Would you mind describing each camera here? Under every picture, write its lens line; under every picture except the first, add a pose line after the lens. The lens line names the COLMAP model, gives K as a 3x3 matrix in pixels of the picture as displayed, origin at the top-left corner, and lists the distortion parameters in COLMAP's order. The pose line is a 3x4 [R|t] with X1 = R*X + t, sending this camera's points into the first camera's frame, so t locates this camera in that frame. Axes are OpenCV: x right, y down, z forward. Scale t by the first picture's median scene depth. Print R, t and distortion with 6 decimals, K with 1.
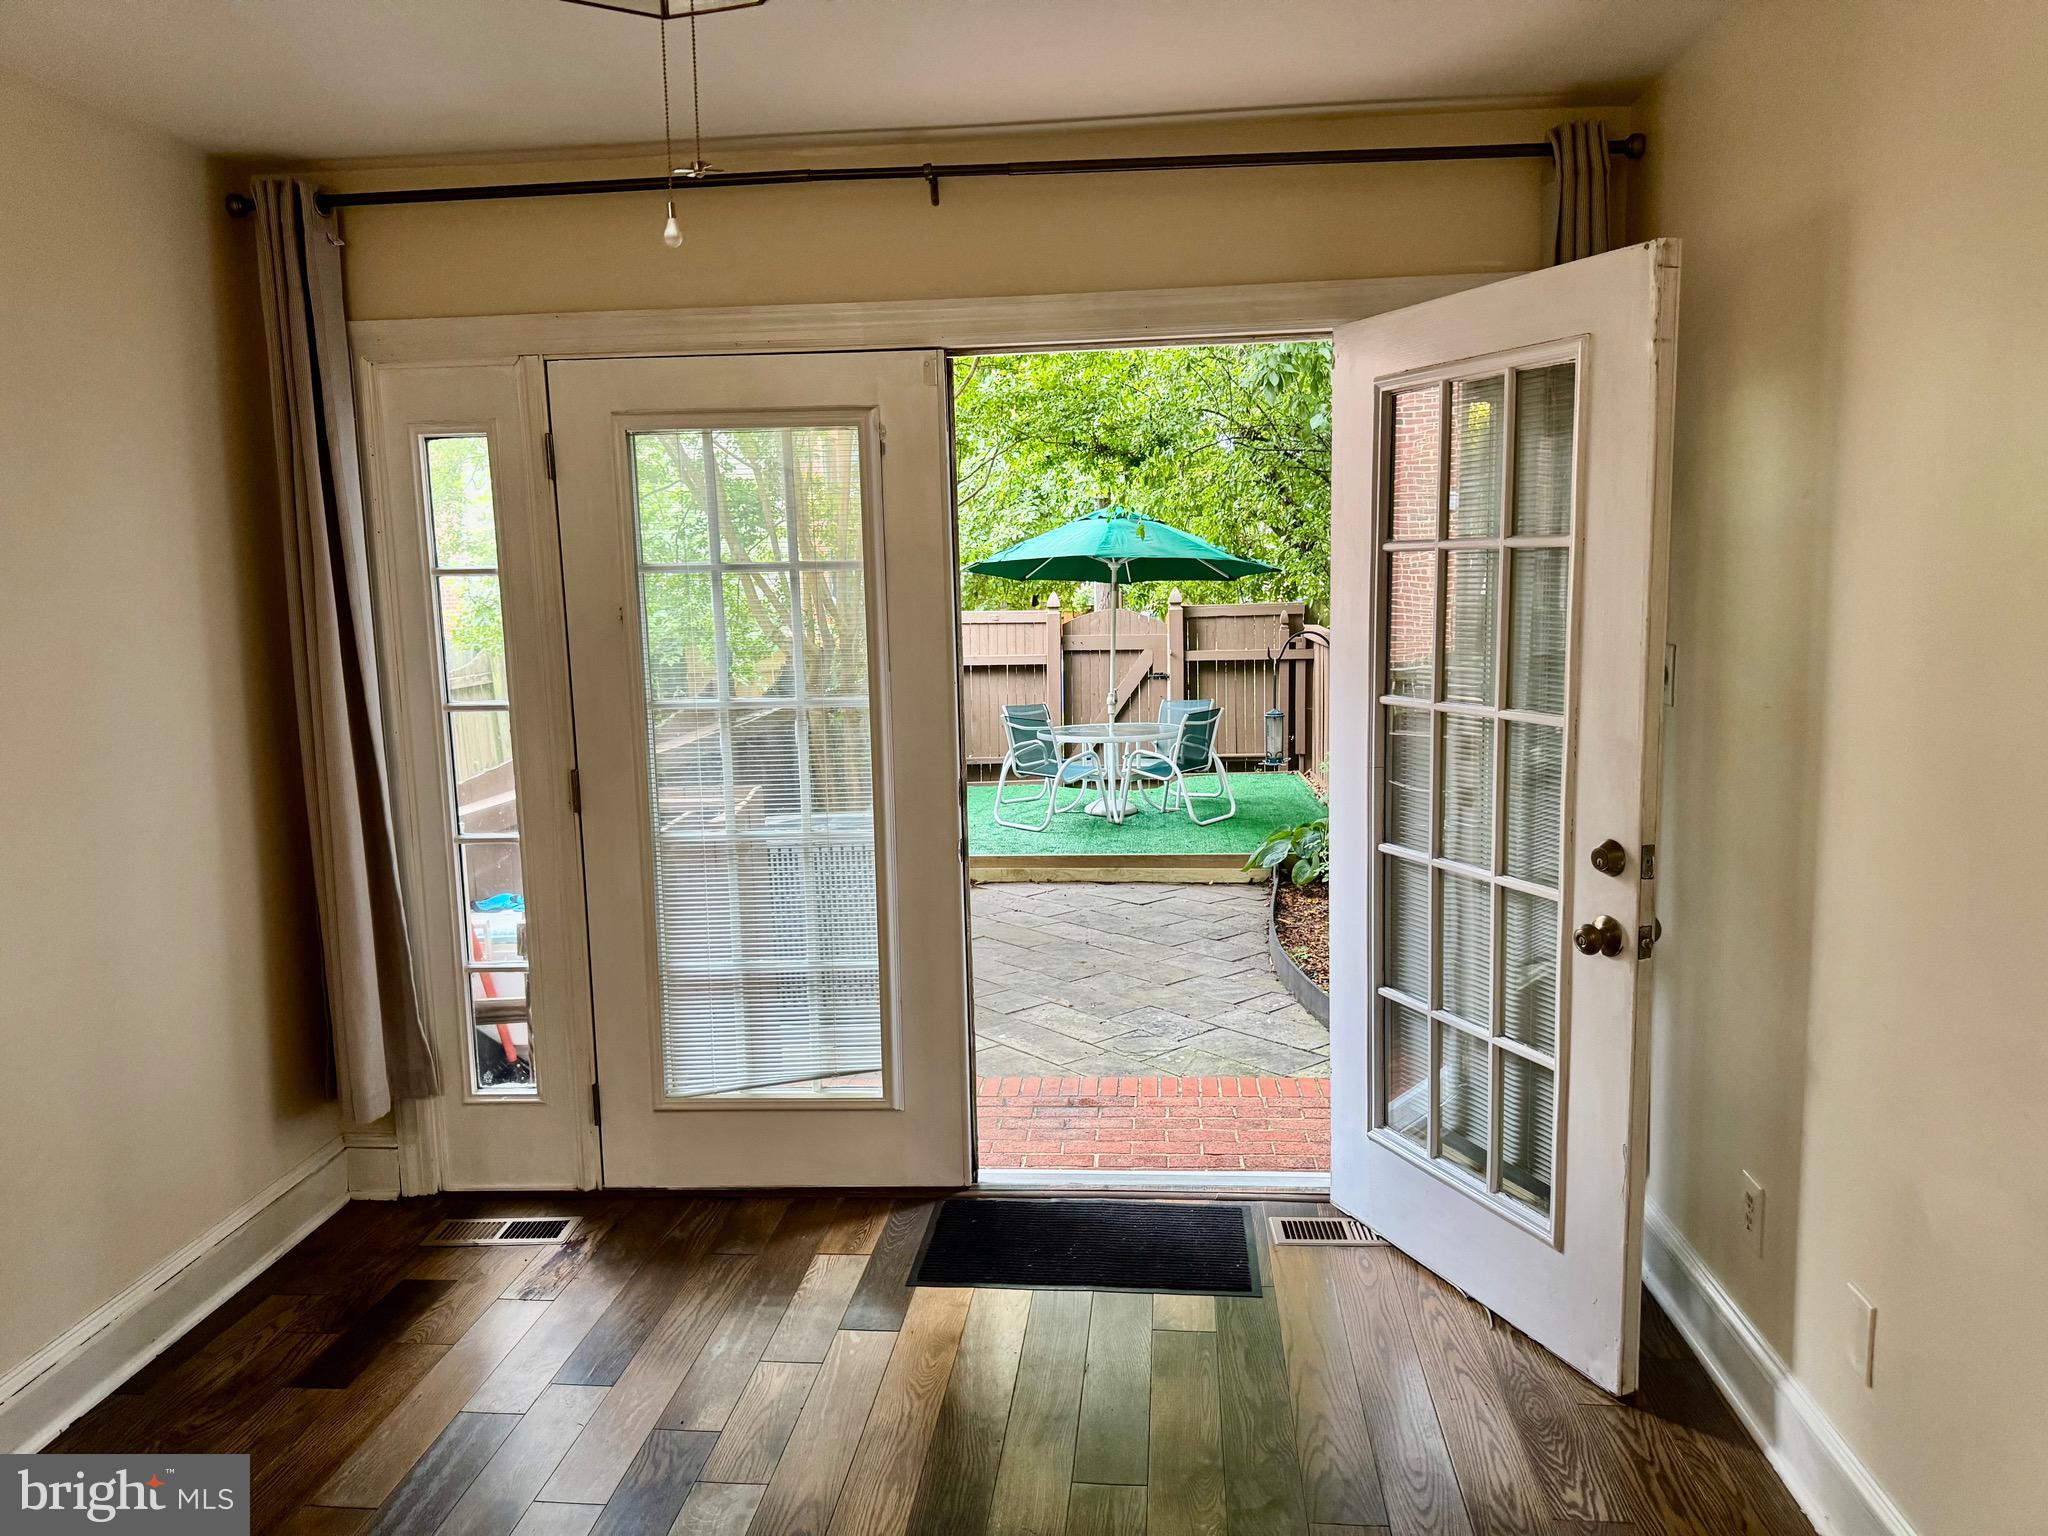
lens RADIAL K [[1461.2, 0, 1016.2], [0, 1461.2, 771.9], [0, 0, 1]] dist [0.069942, -0.088778]
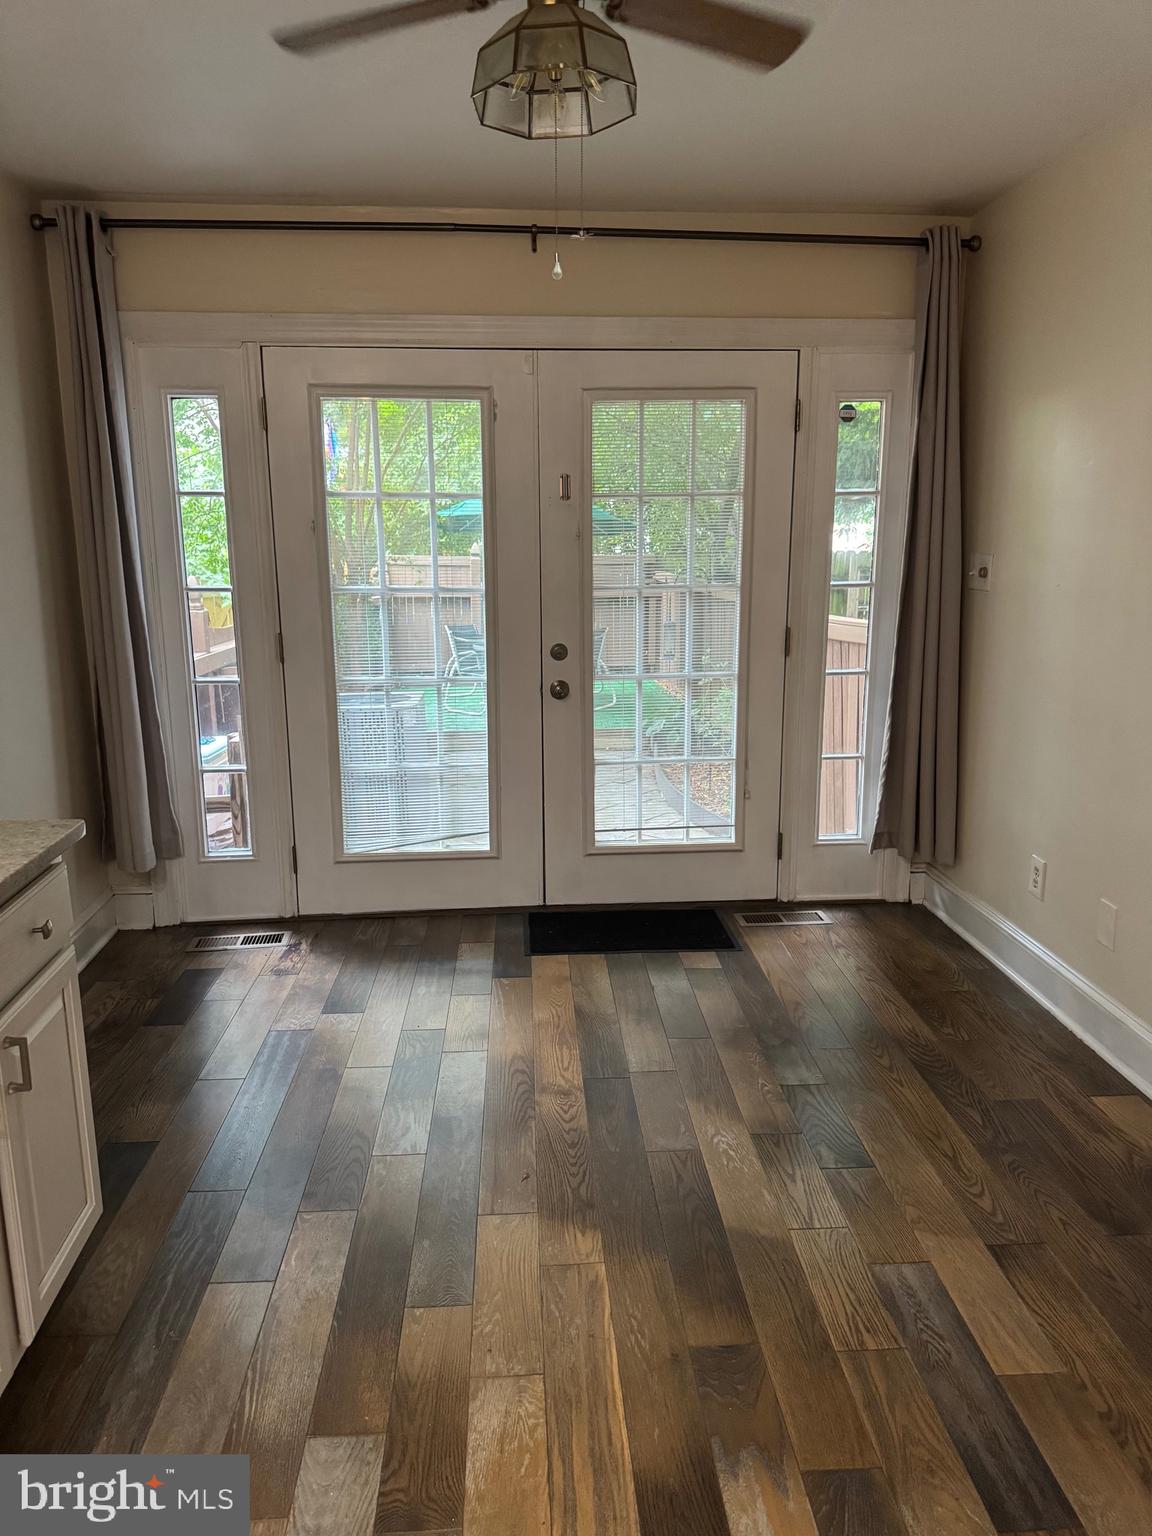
lens RADIAL K [[1095.9, 0, 579.9], [0, 1095.9, 767.6], [0, 0, 1]] dist [0.069942, -0.088778]
pose [[0.986987, -0.011773, 0.160367, -0.178441], [0.000543, 0.997555, 0.069891, 0.054790], [-0.160798, -0.068894, 0.984580, -0.141587]]
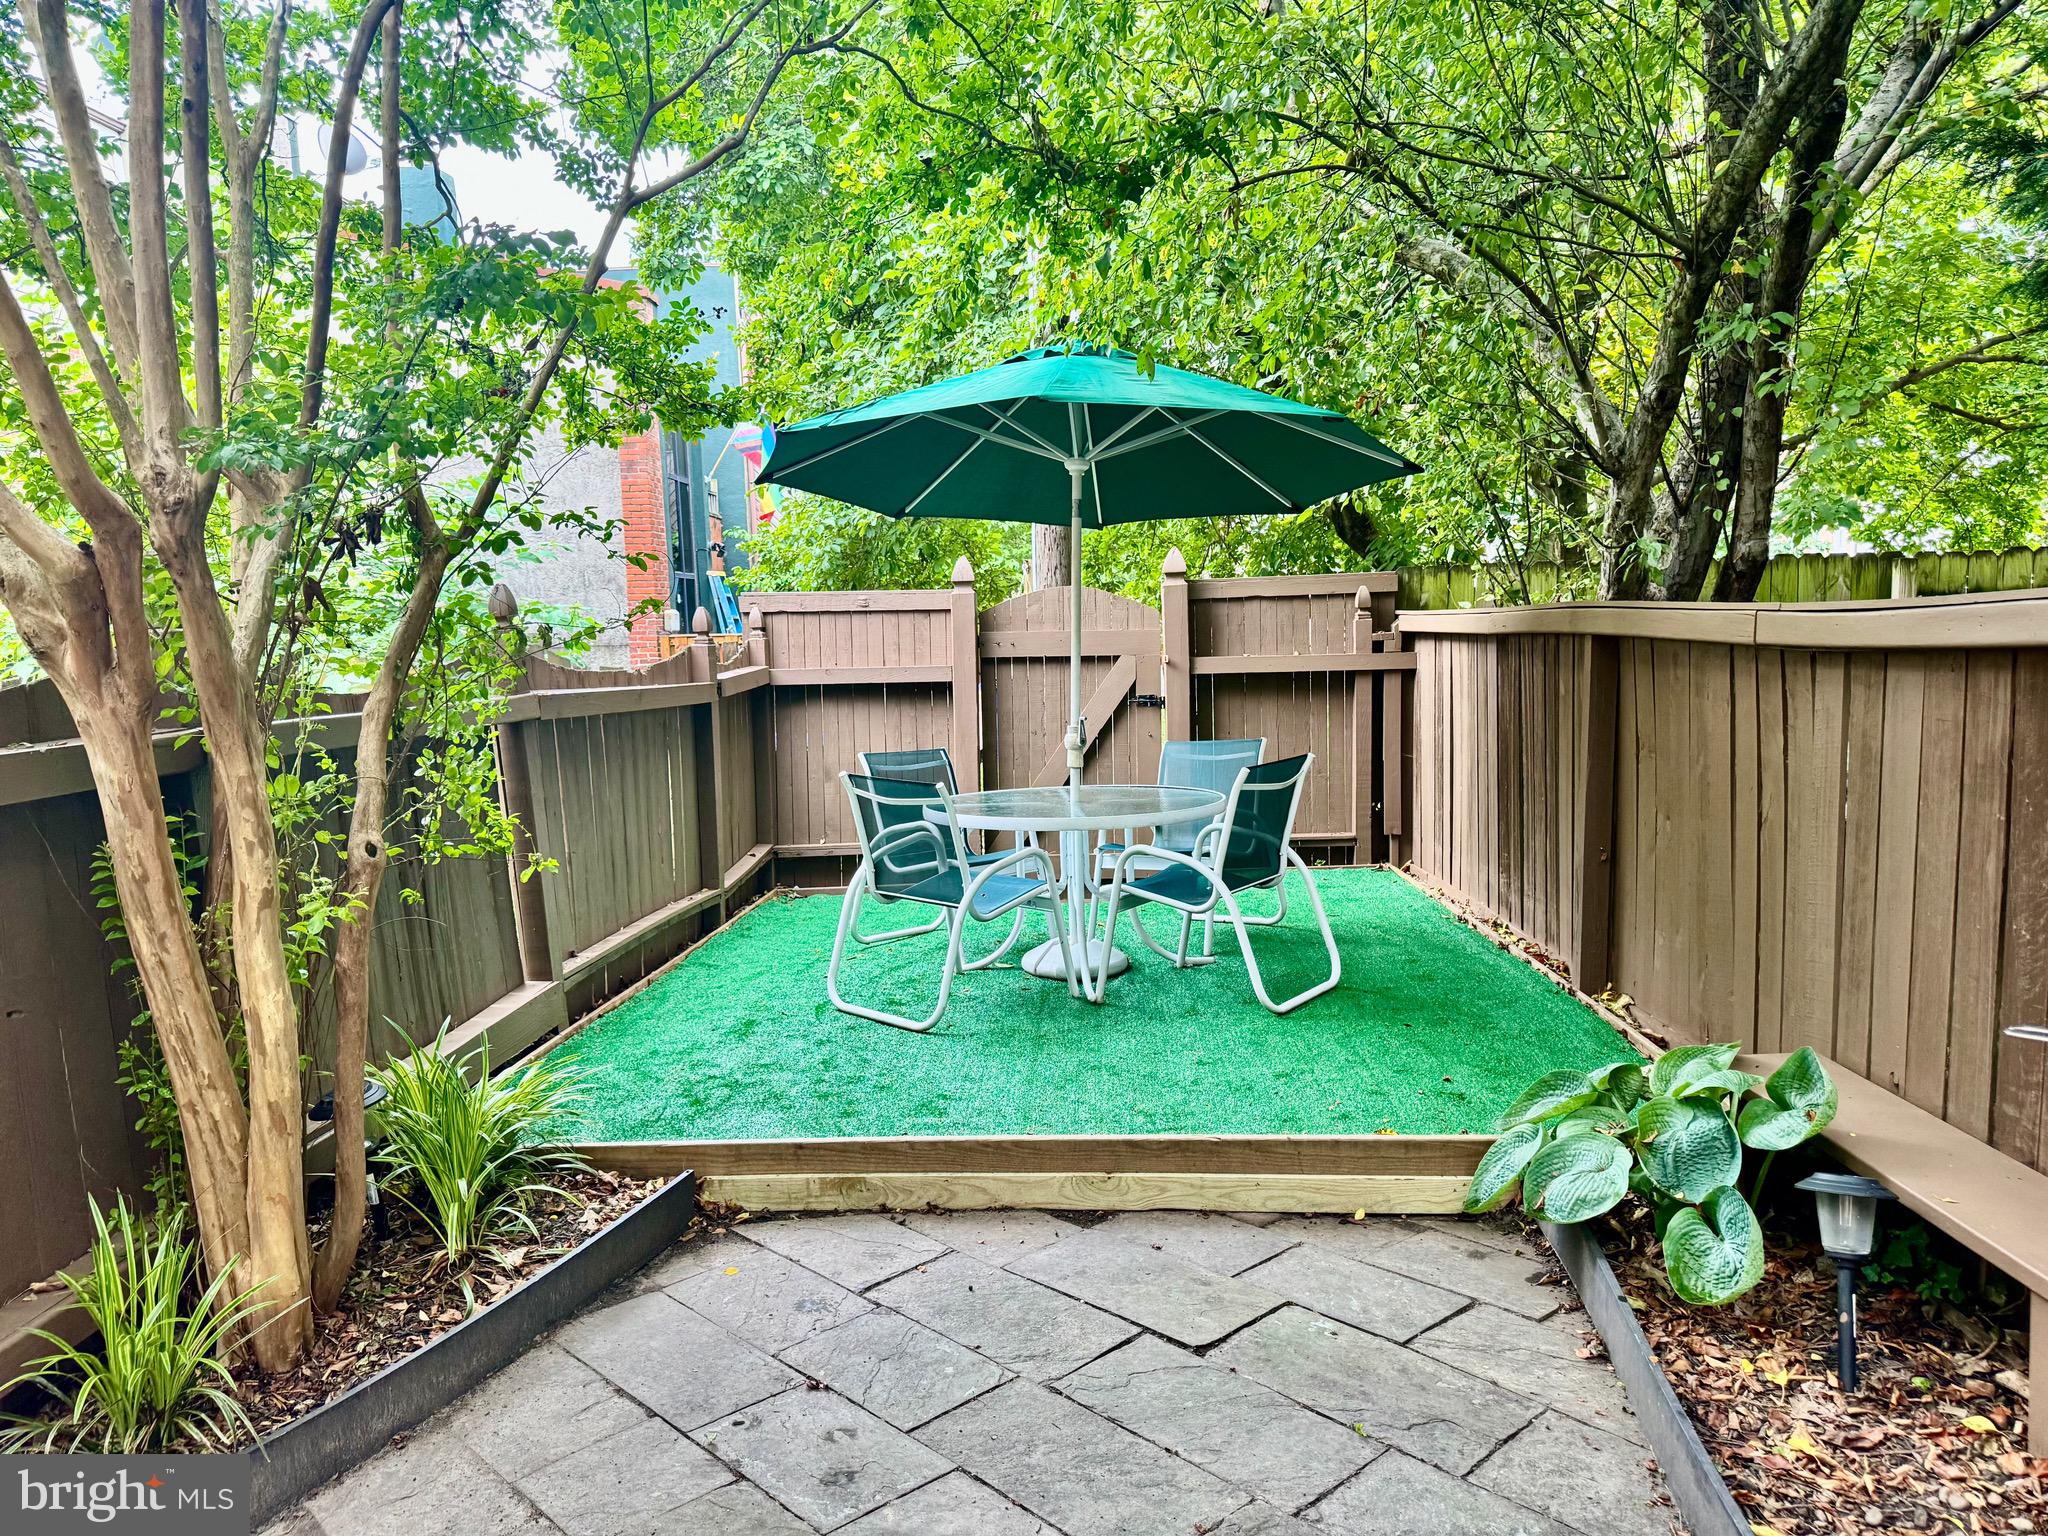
lens RADIAL K [[1461.2, 0, 1021.5], [0, 1461.2, 770.5], [0, 0, 1]] dist [0.069942, -0.088778]
pose [[0.998748, -0.008475, 0.049300, 0.076667], [0.010246, 0.999307, -0.035783, -0.072176], [-0.048962, 0.036243, 0.998143, 1.695118]]
